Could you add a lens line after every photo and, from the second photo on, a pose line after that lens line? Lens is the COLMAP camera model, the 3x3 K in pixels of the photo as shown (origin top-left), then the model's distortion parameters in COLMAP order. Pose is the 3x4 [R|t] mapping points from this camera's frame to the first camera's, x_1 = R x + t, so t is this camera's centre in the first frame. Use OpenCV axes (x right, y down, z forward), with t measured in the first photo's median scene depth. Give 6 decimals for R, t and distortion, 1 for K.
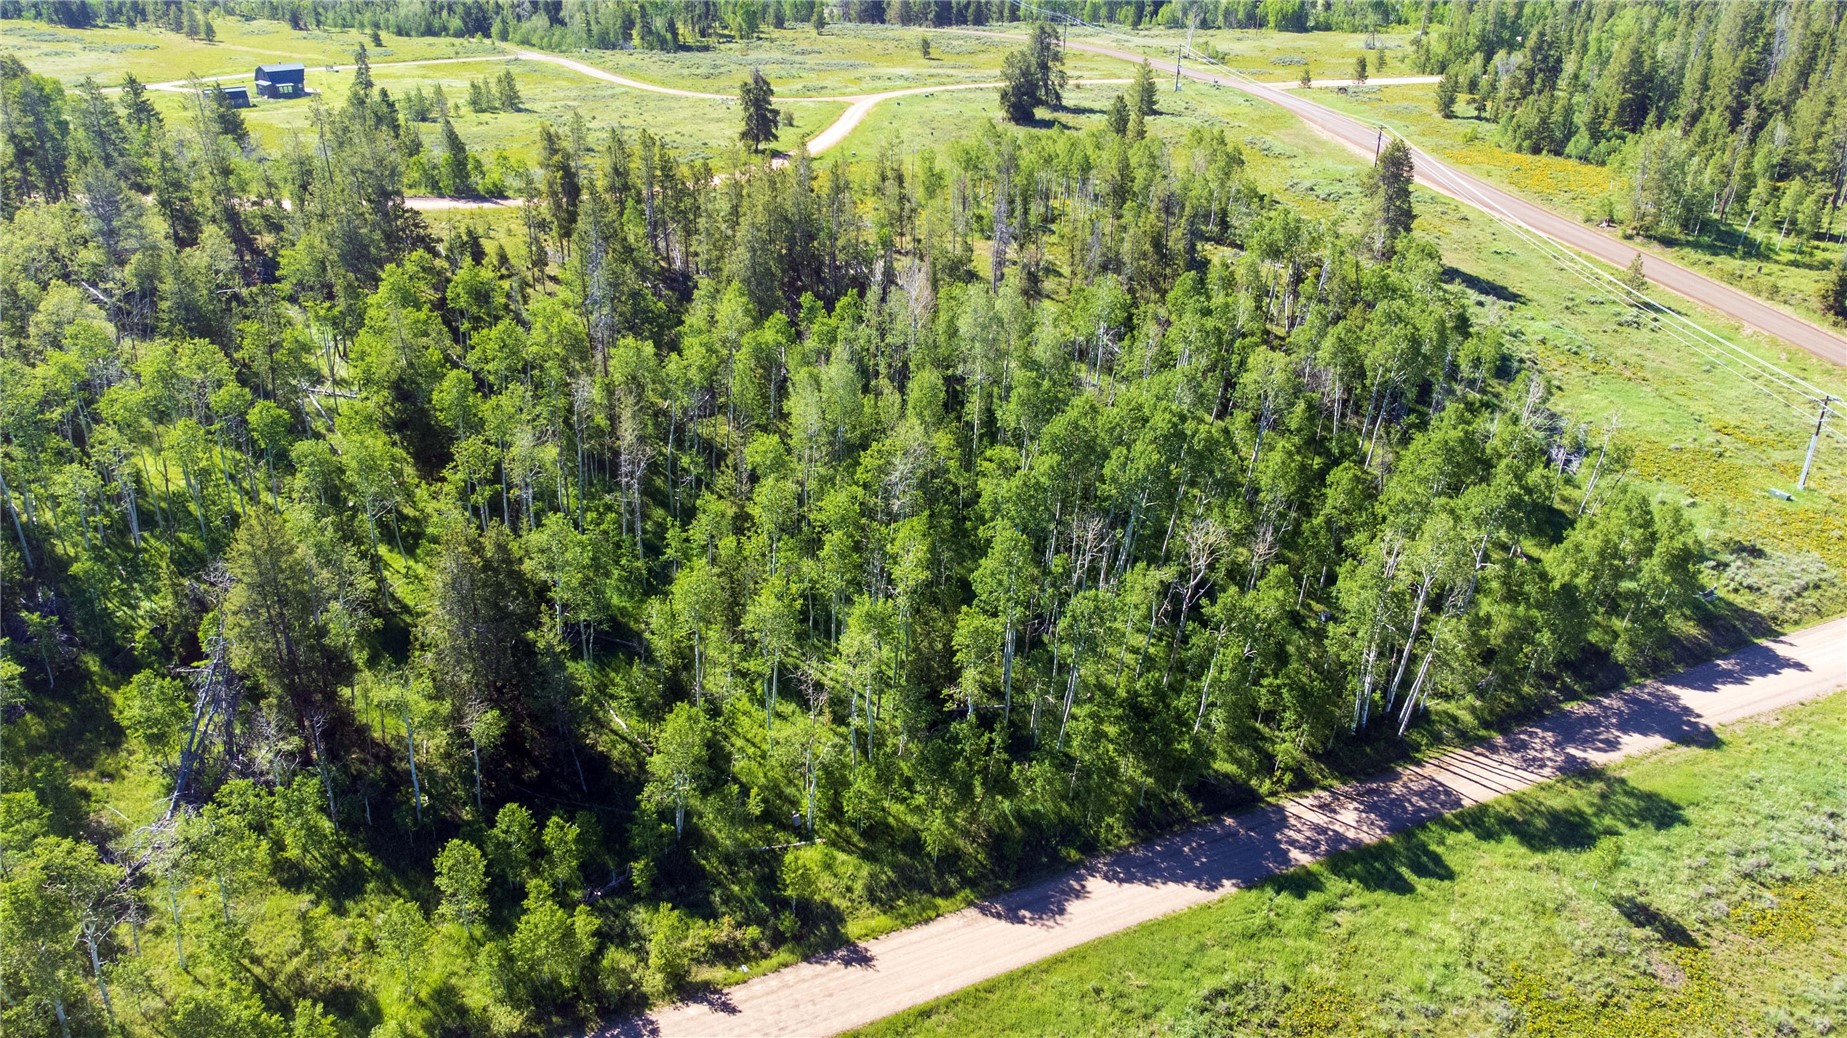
lens RADIAL K [[1376.9, 0, 923.3], [0, 1376.9, 521.1], [0, 0, 1]] dist [0.005511, 0.079569]
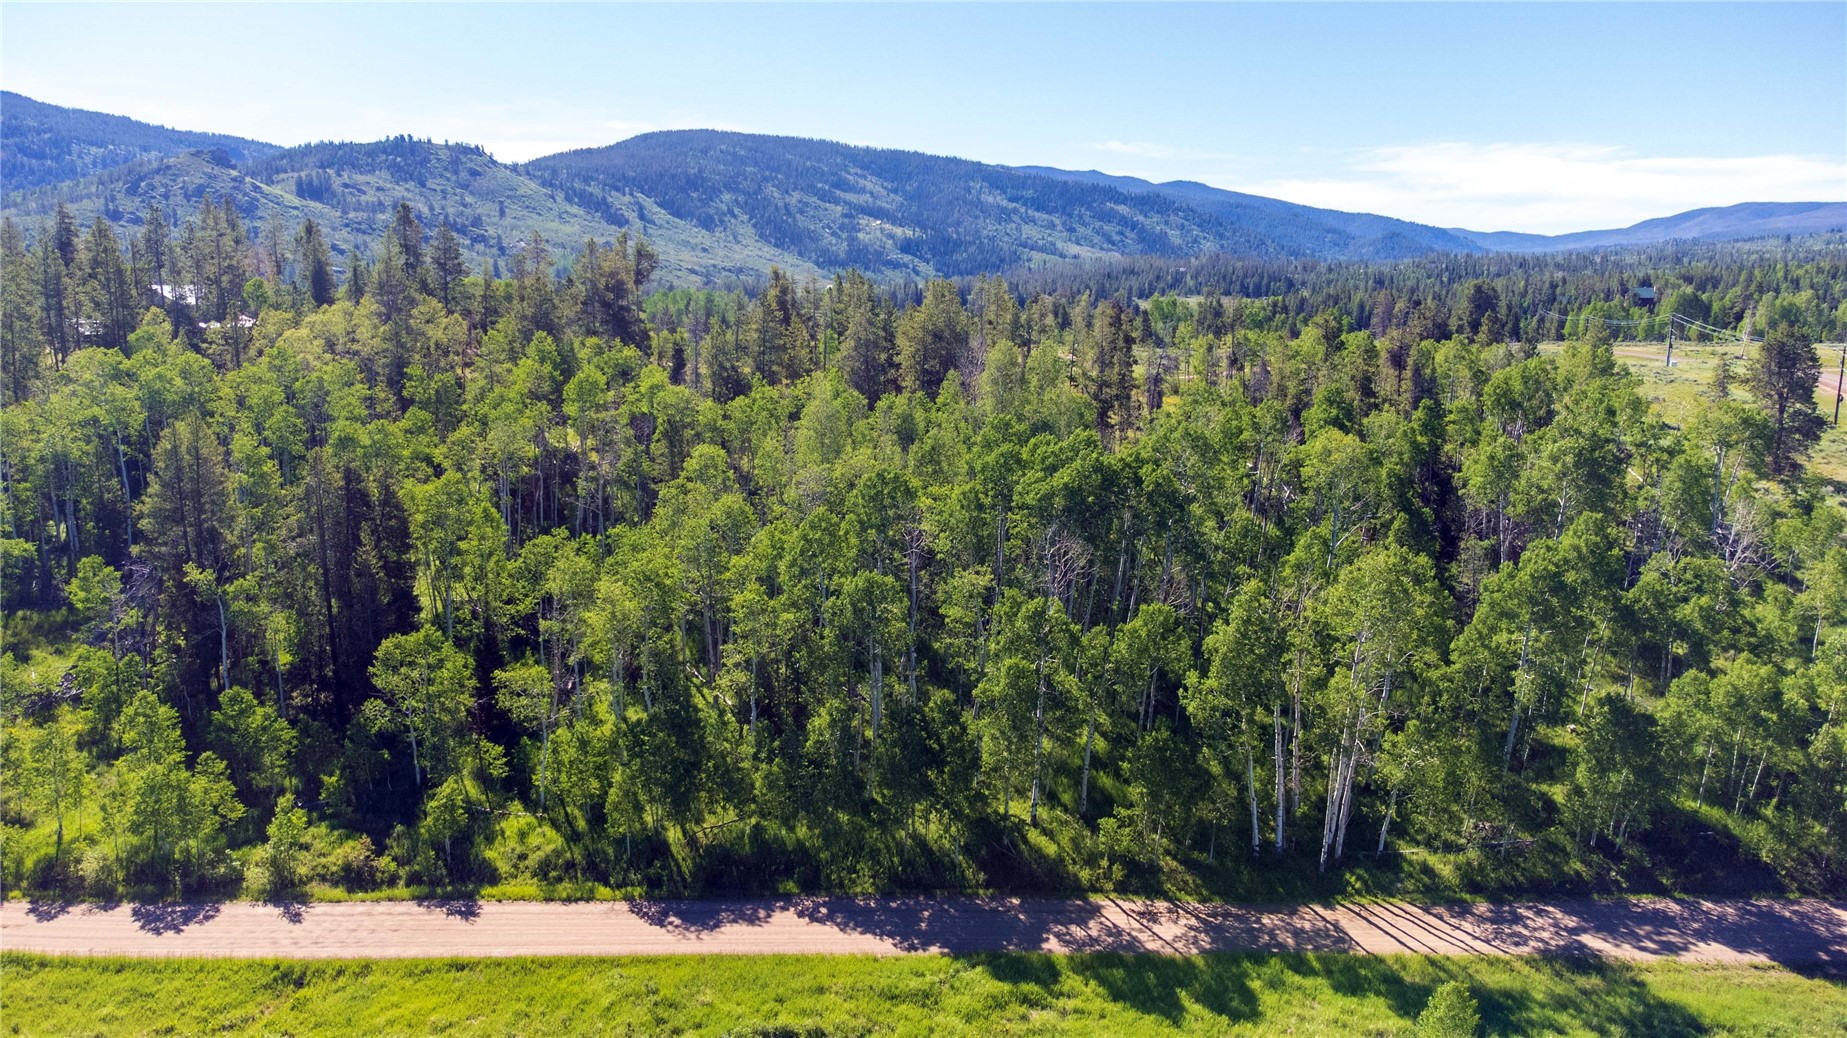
lens RADIAL K [[1376.9, 0, 923.3], [0, 1376.9, 521.1], [0, 0, 1]] dist [0.005511, 0.079569]
pose [[0.896526, 0.071004, -0.437264, 0.497881], [-0.186883, 0.955557, -0.228002, 0.200598], [0.401642, 0.286127, 0.869951, 0.264585]]
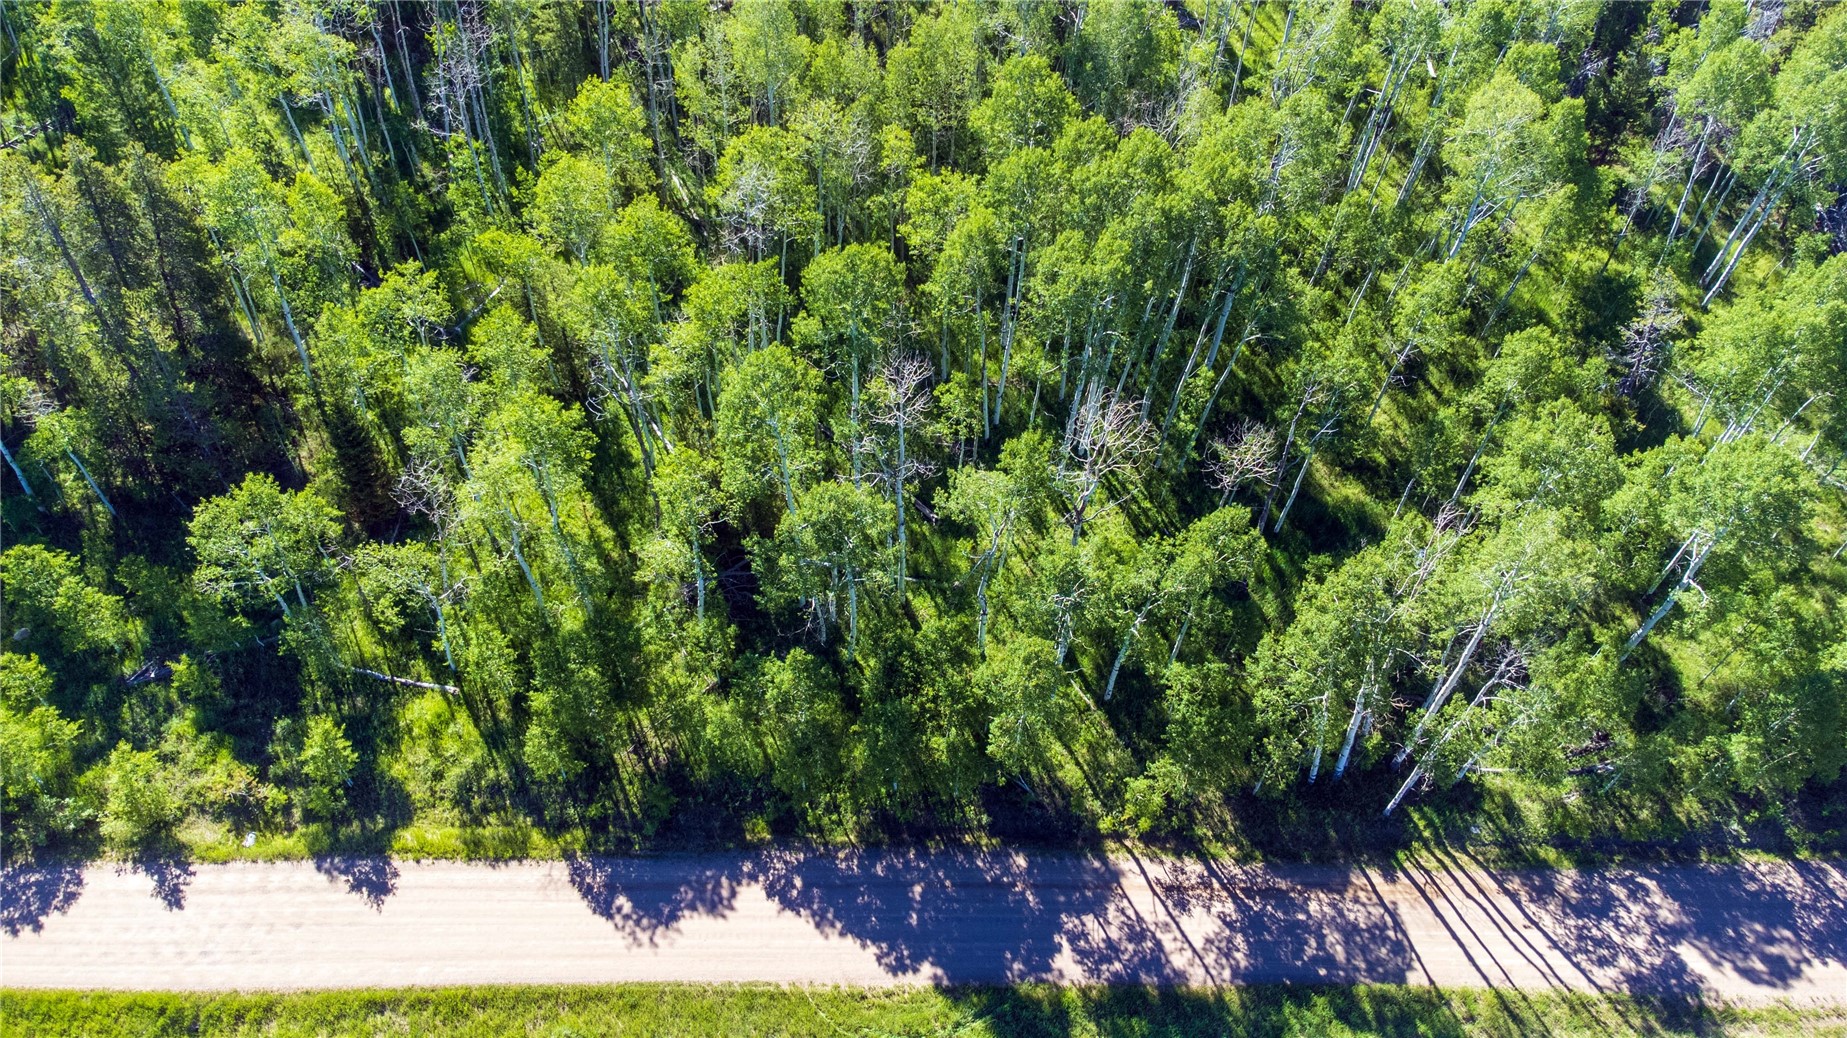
lens RADIAL K [[1324.8, 0, 937.8], [0, 1324.8, 520.9], [0, 0, 1]] dist [0.002771, 0.050220]
pose [[0.900198, 0.306952, -0.308909, 0.333624], [-0.182335, 0.909847, 0.372735, -0.152932], [0.395472, -0.279210, 0.875011, 0.489726]]
